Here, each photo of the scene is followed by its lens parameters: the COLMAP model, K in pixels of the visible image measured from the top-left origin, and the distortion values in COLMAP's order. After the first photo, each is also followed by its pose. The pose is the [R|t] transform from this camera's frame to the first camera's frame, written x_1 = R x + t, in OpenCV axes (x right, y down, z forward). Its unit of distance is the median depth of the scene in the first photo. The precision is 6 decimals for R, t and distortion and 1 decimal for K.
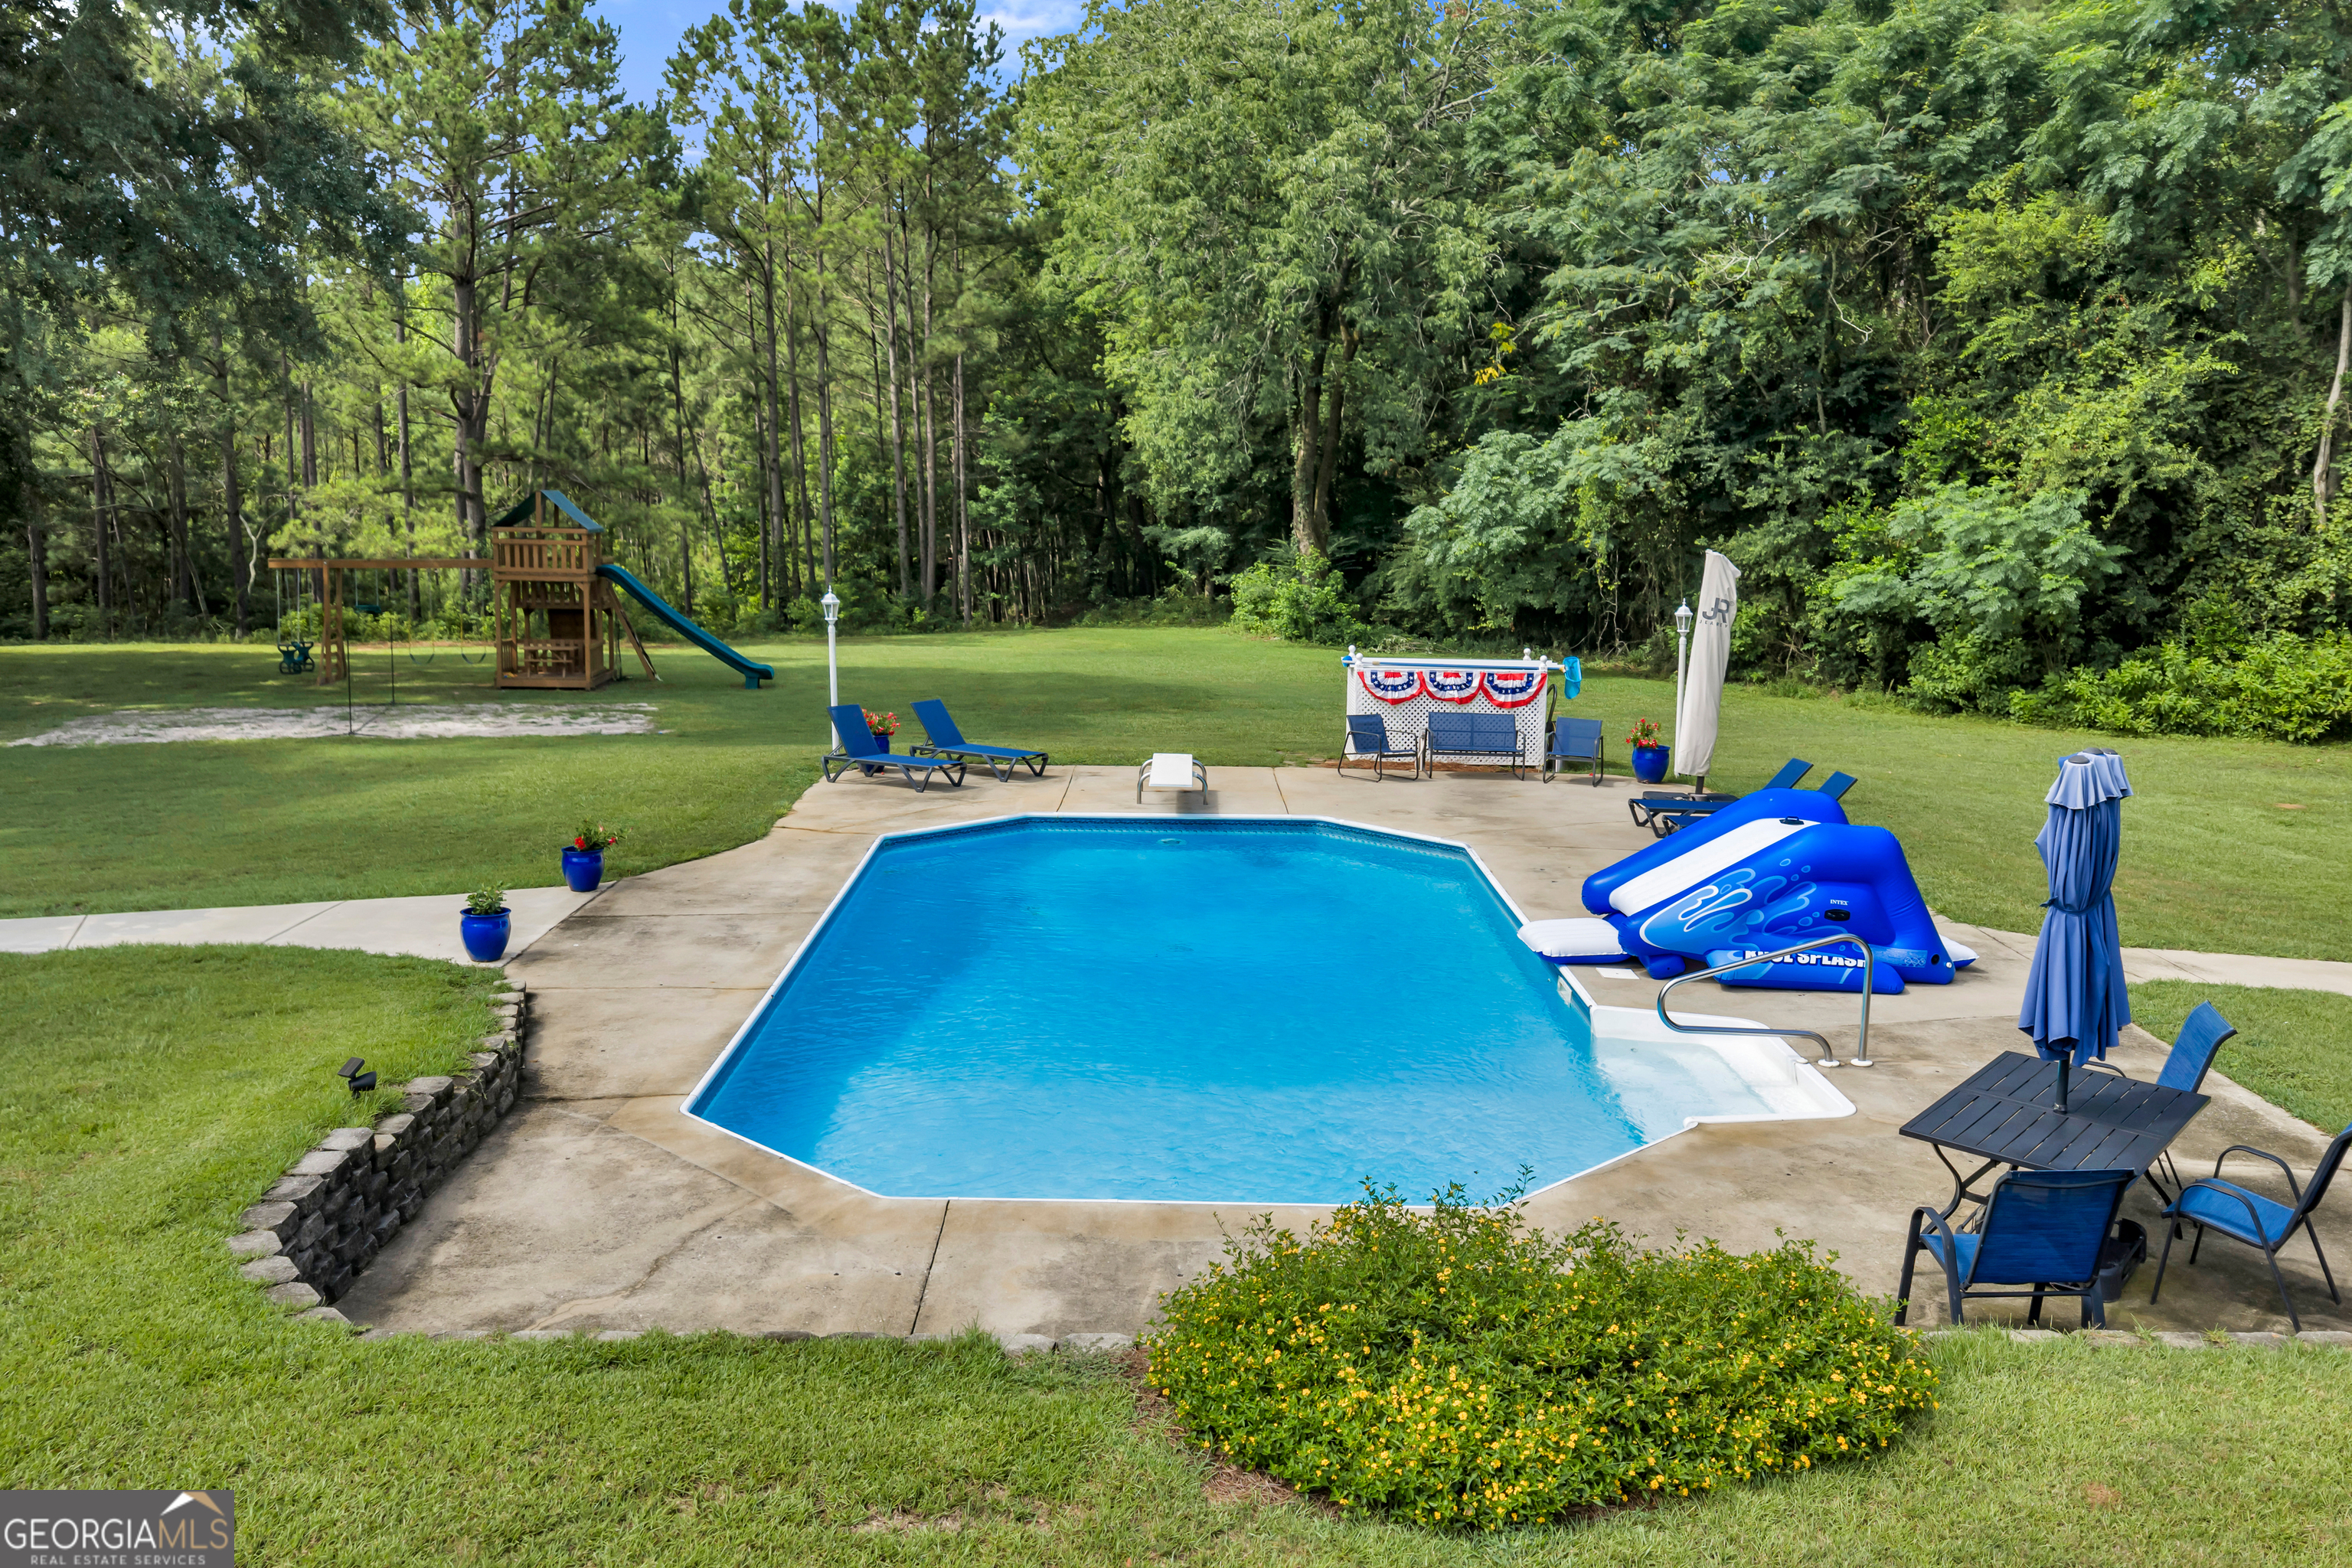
lens RADIAL K [[1938.5, 0, 1196.2], [0, 1938.5, 784.8], [0, 0, 1]] dist [-0.002621, -0.008710]
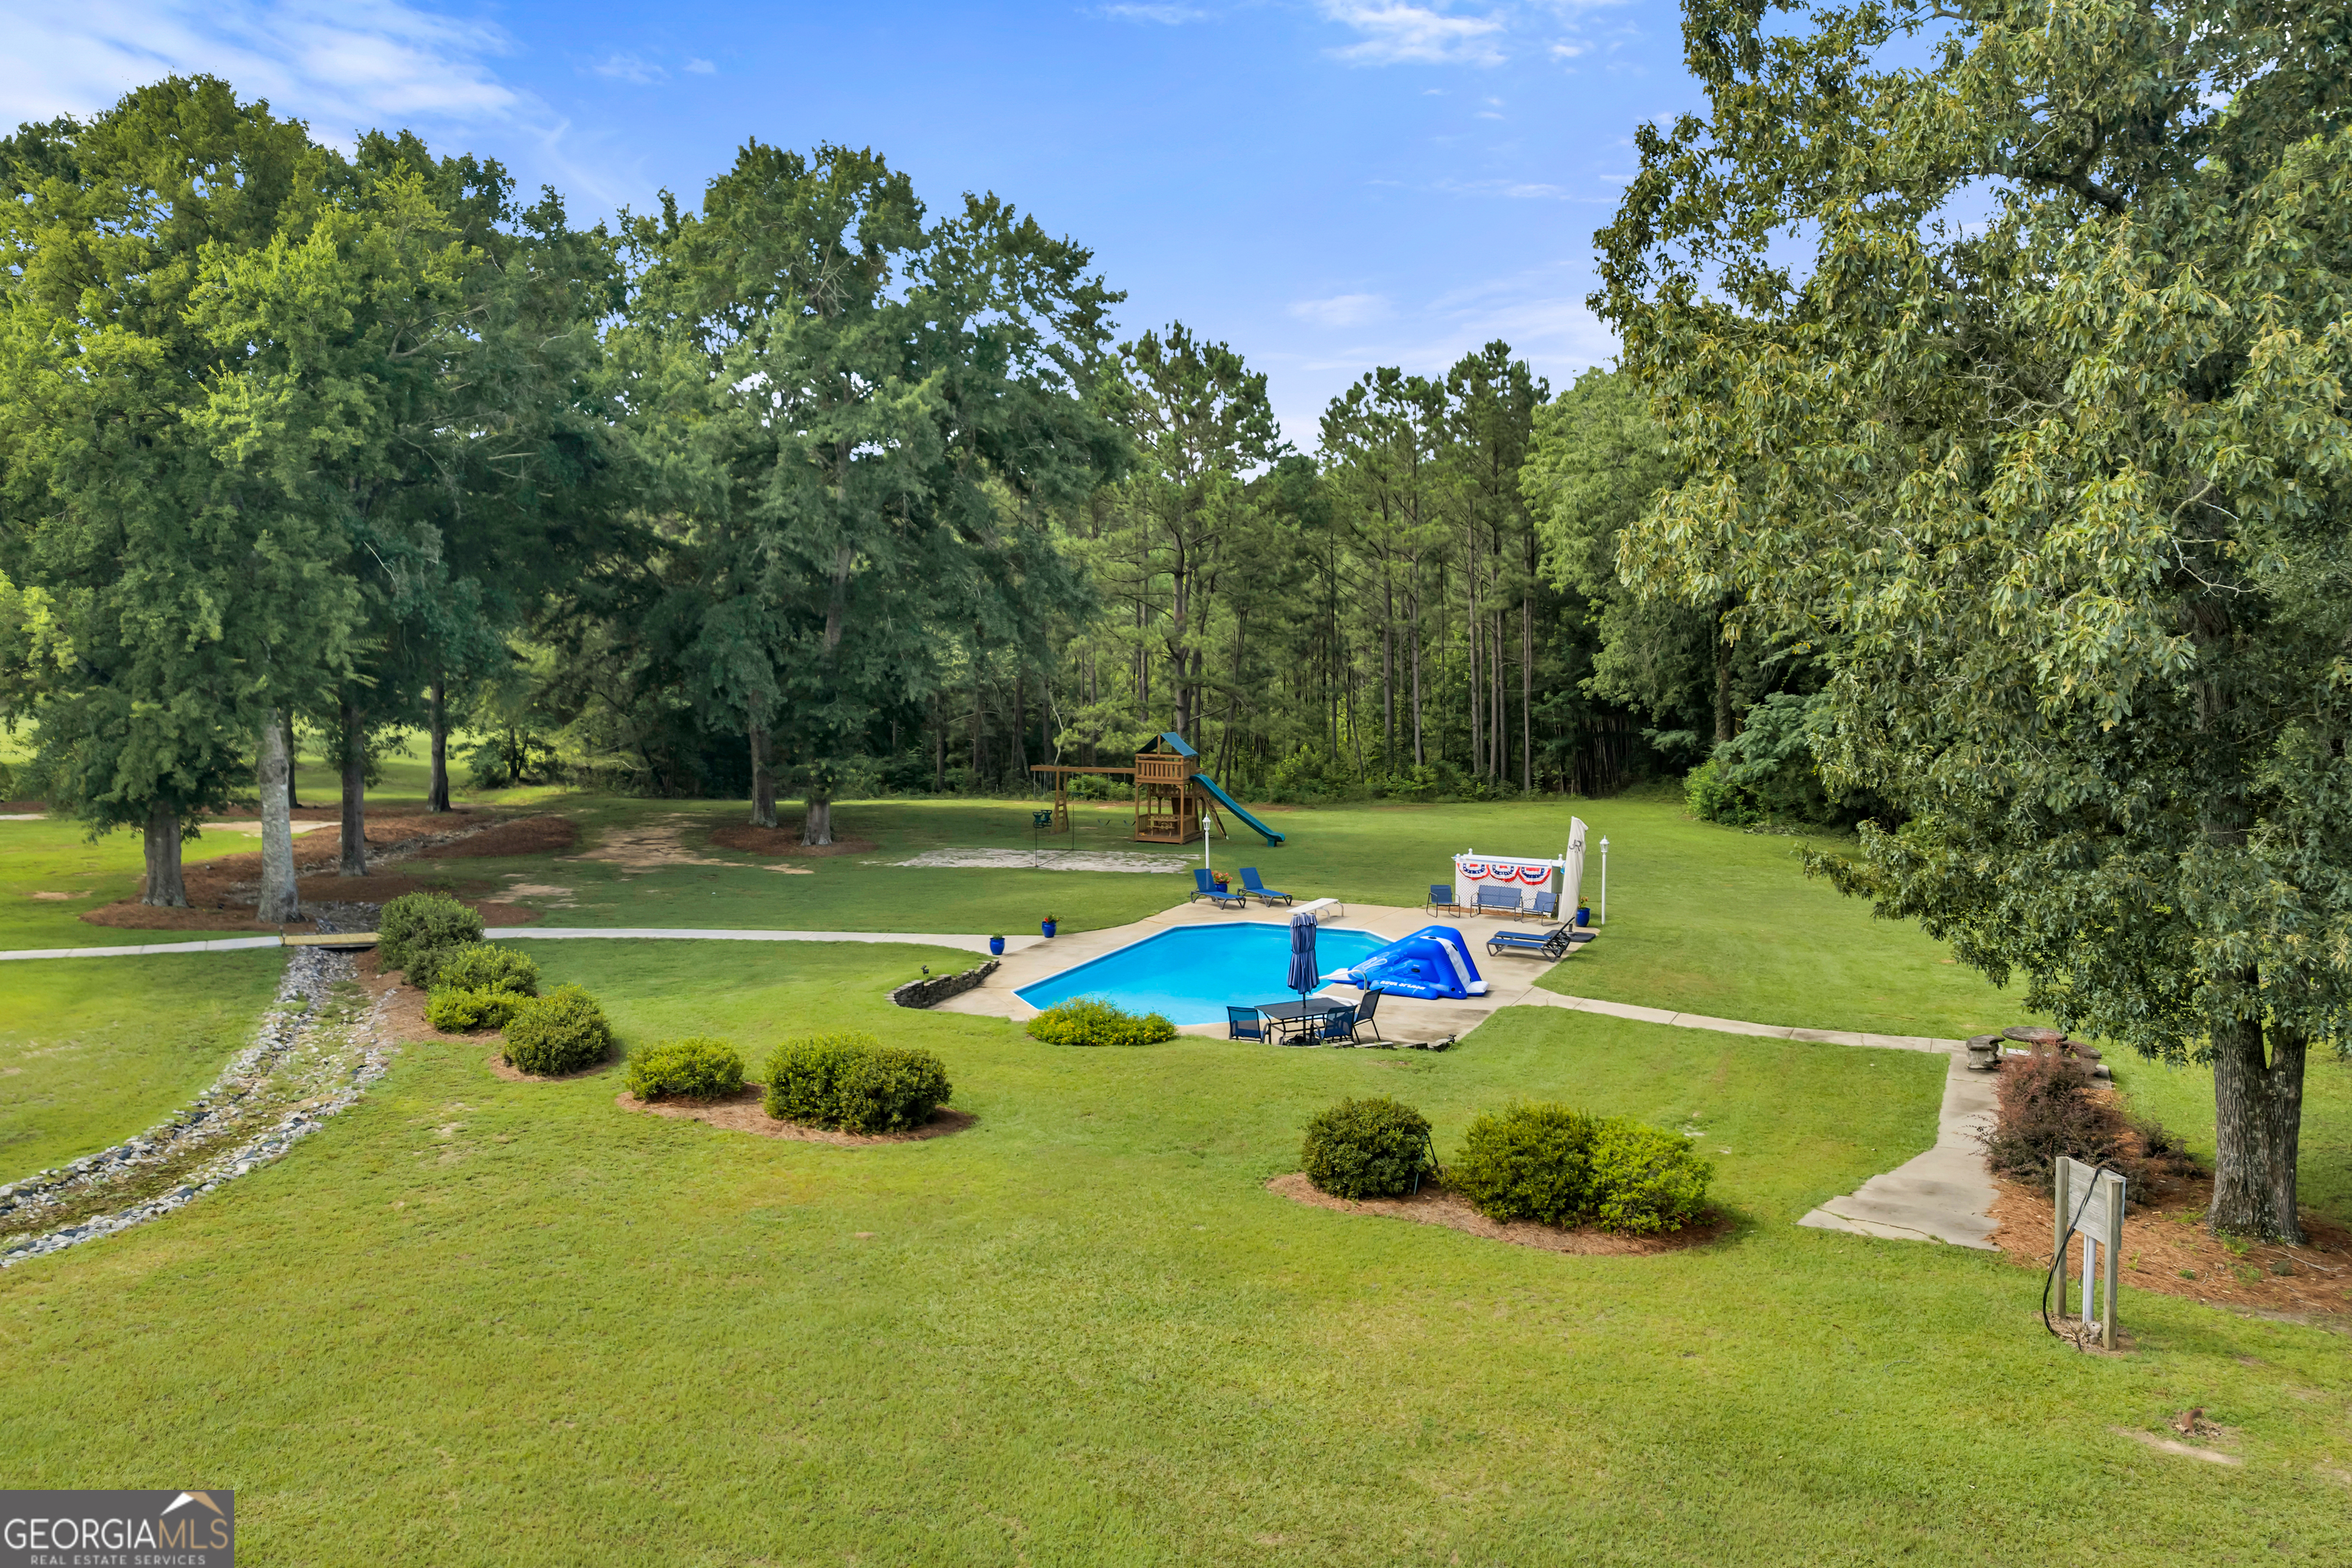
lens RADIAL K [[1974.0, 0, 1178.9], [0, 1974.0, 807.6], [0, 0, 1]] dist [0.006346, -0.010250]
pose [[0.902966, 0.035485, -0.428245, 0.397562], [-0.056423, 0.997747, -0.036295, -0.014378], [0.425992, 0.056936, 0.902934, -0.556118]]
